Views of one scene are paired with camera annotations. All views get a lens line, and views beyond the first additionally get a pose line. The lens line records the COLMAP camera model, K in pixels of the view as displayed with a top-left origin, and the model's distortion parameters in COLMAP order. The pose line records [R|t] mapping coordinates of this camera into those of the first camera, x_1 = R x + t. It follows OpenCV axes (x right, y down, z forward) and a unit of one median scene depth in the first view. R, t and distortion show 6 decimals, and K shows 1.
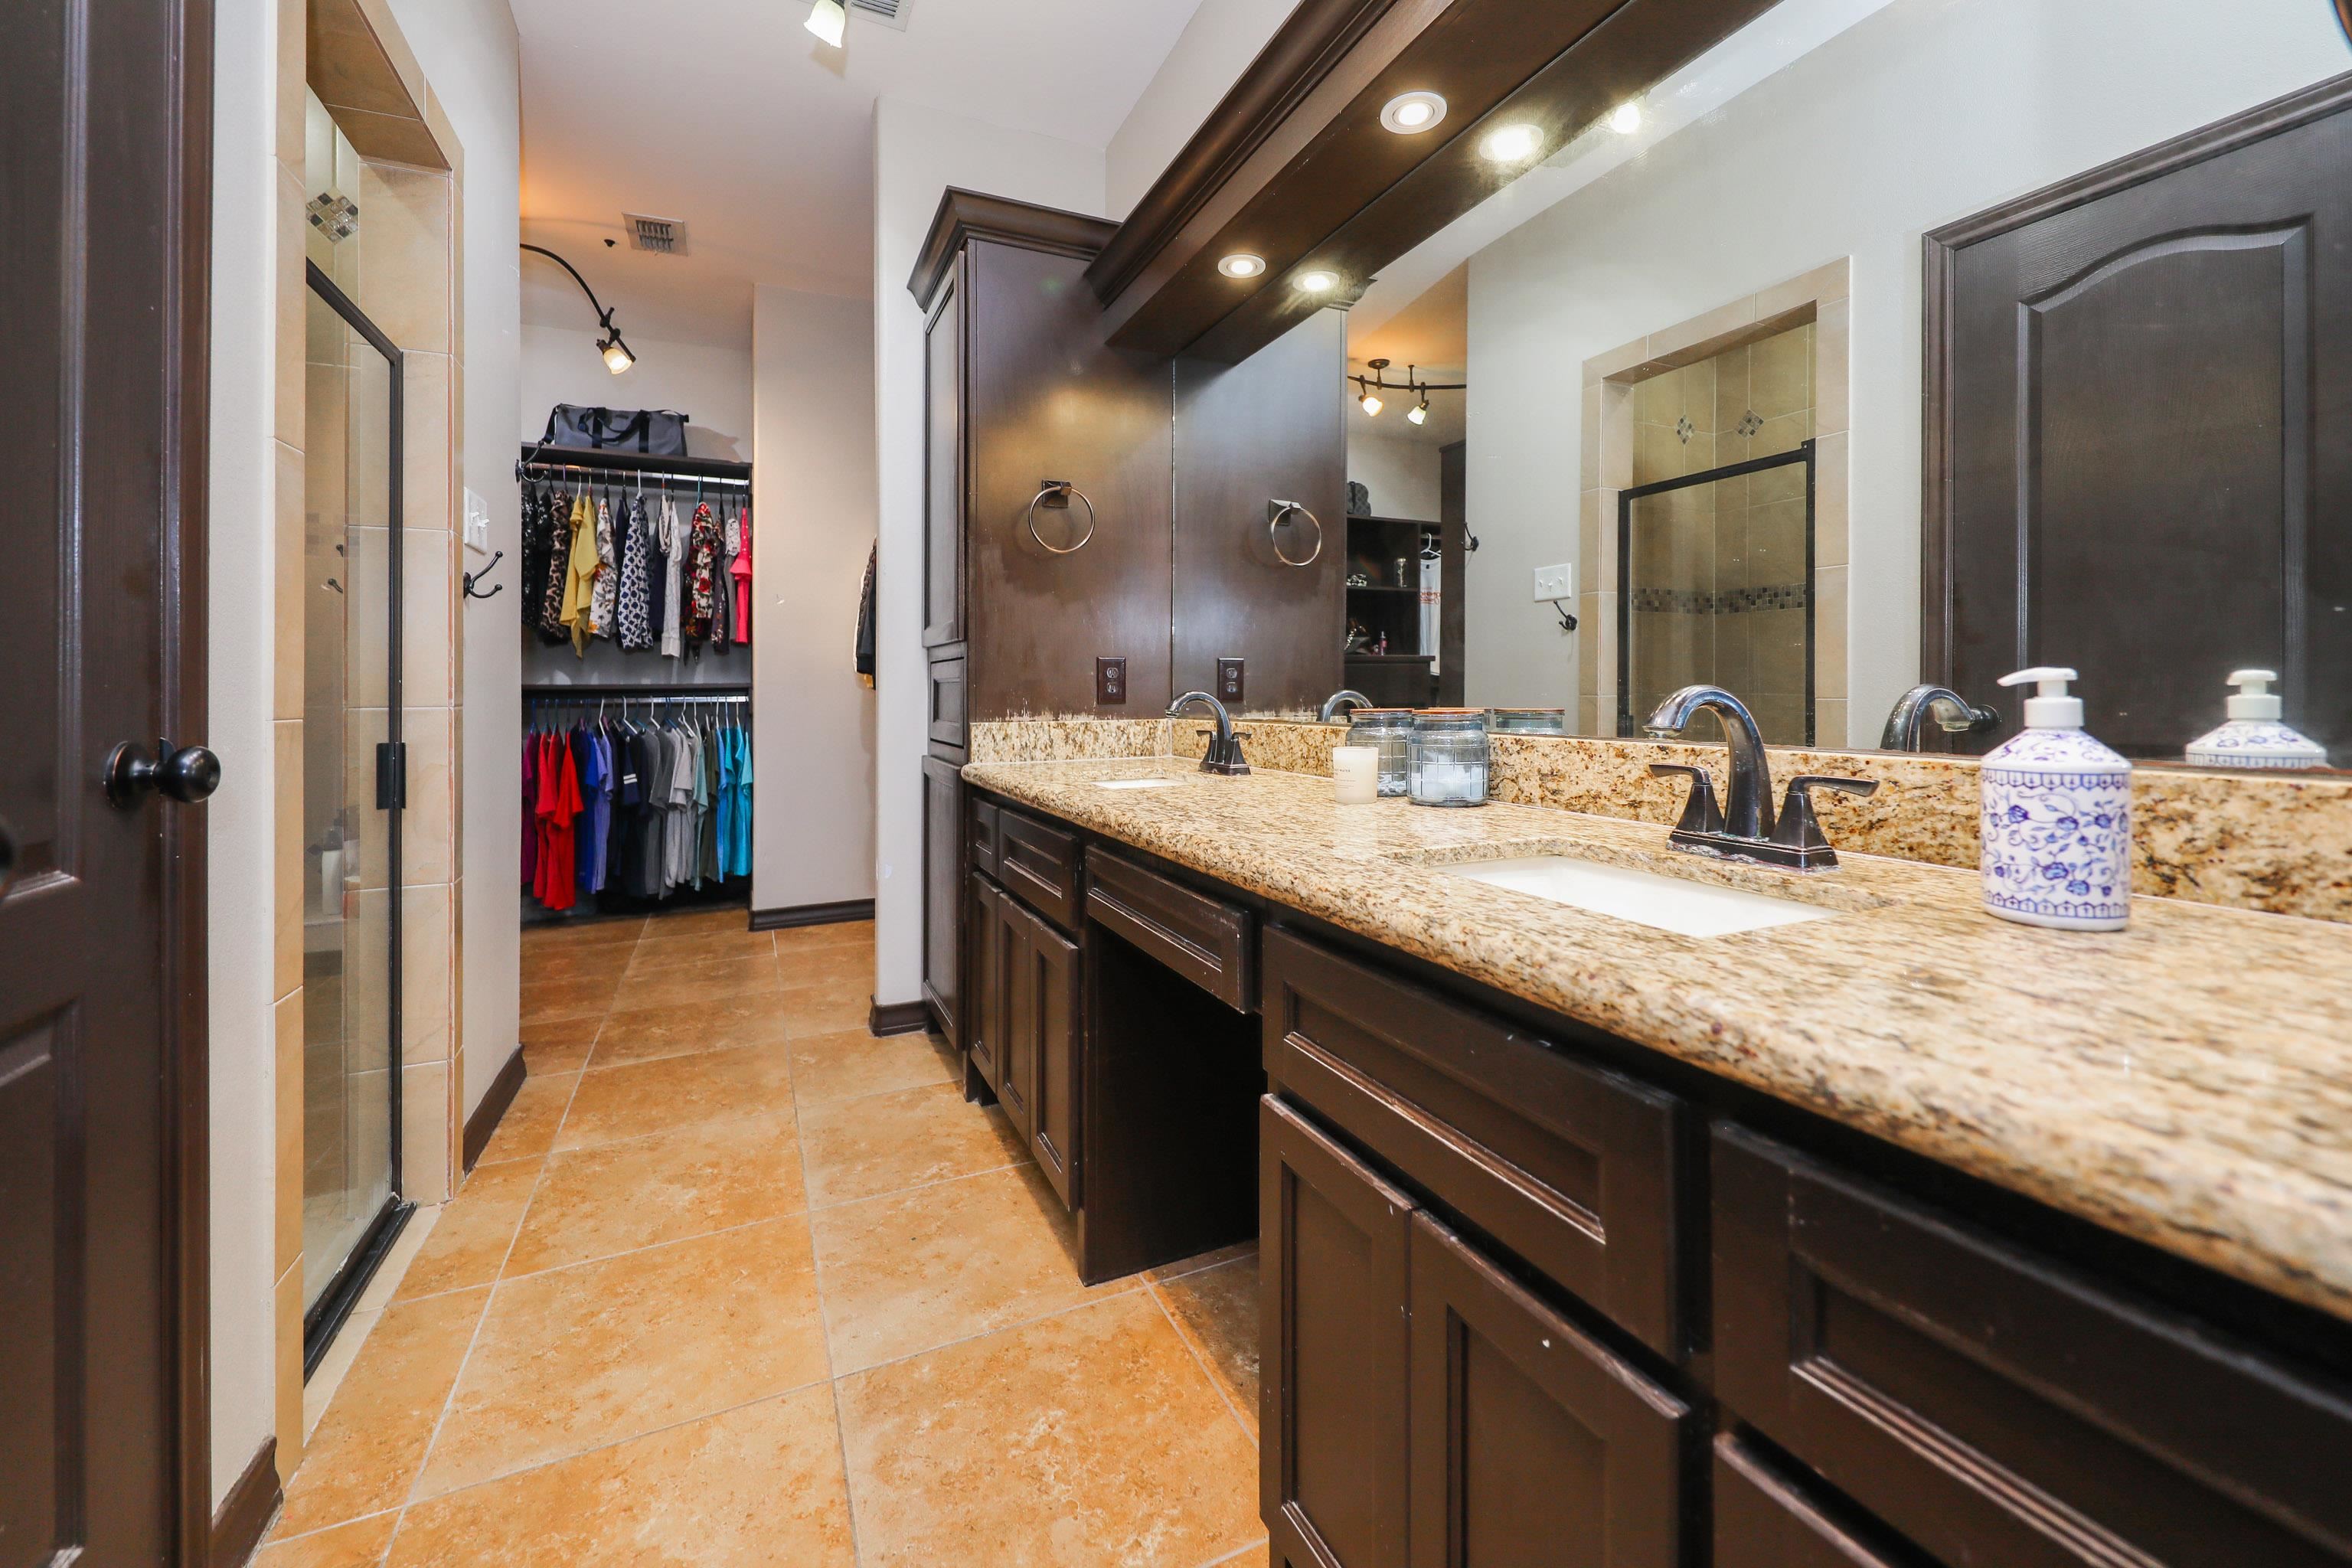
lens RADIAL K [[934.0, 0, 1176.5], [0, 934.0, 697.7], [0, 0, 1]] dist [0.011612, -0.002197]
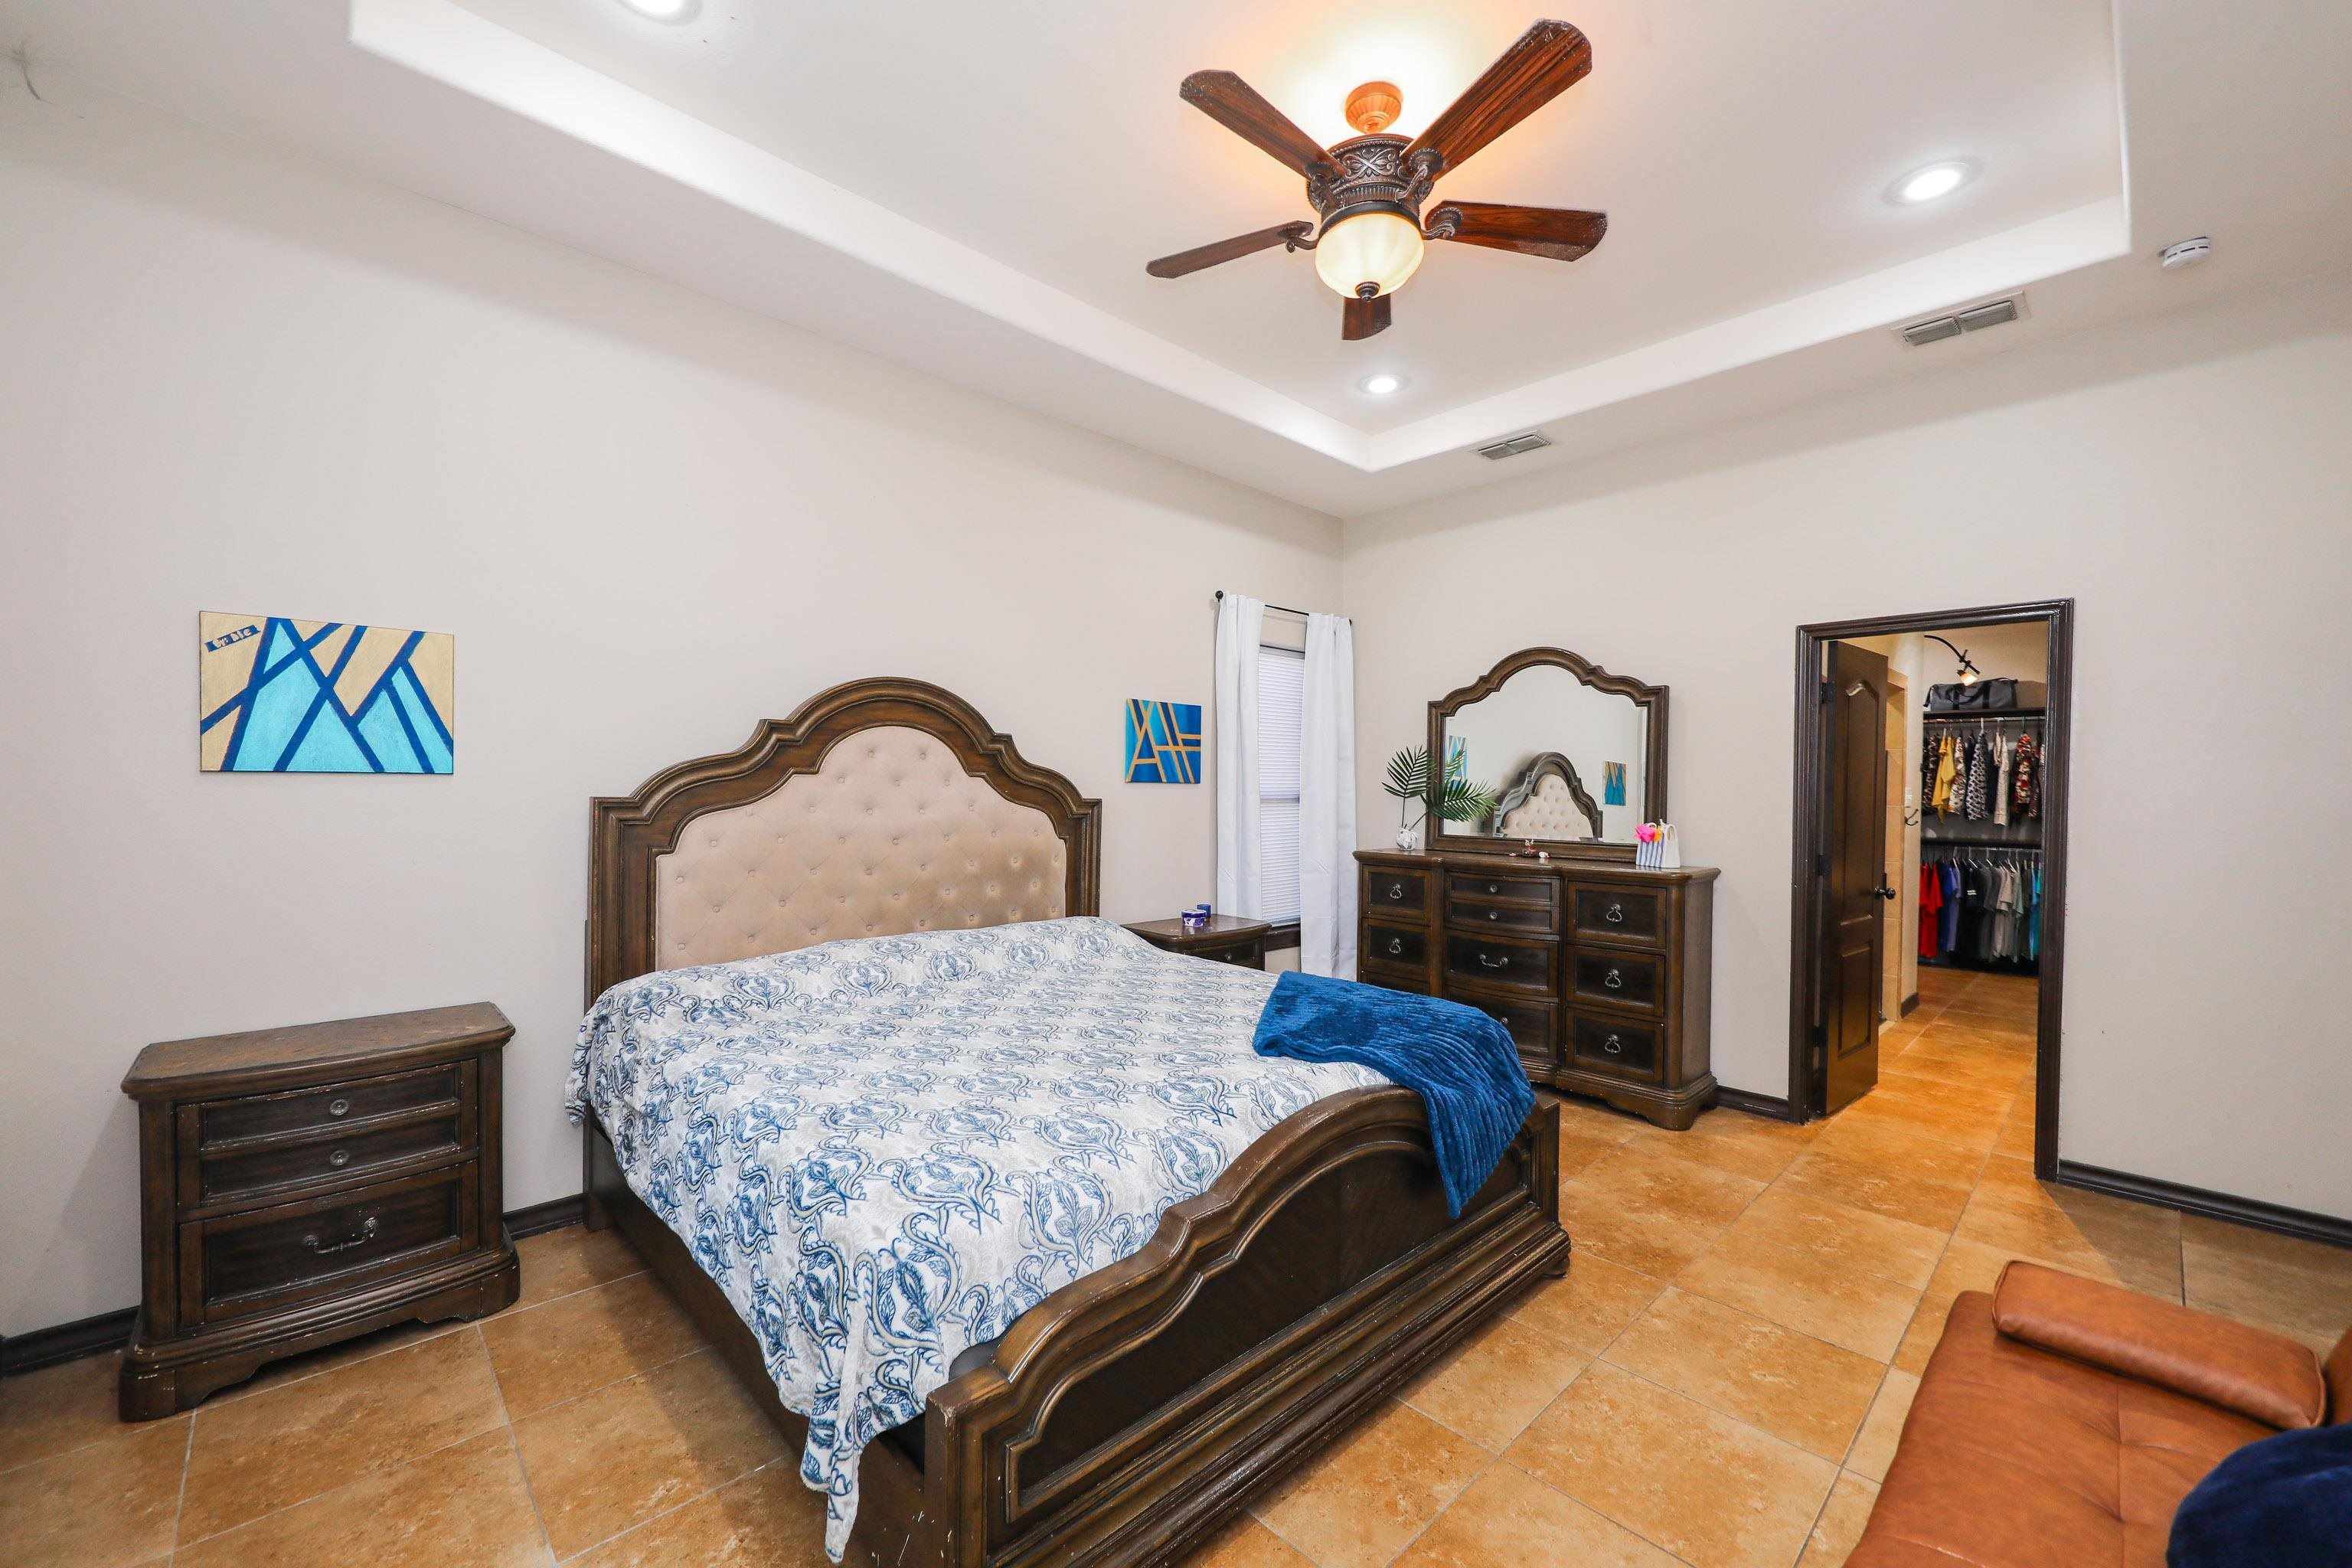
lens RADIAL K [[934.0, 0, 1175.6], [0, 934.0, 794.7], [0, 0, 1]] dist [0.011612, -0.002197]
pose [[0.324298, 0.016065, -0.945818, 0.614967], [-0.014110, 0.999827, 0.012144, -0.099992], [0.945850, 0.009408, 0.324469, -1.013649]]
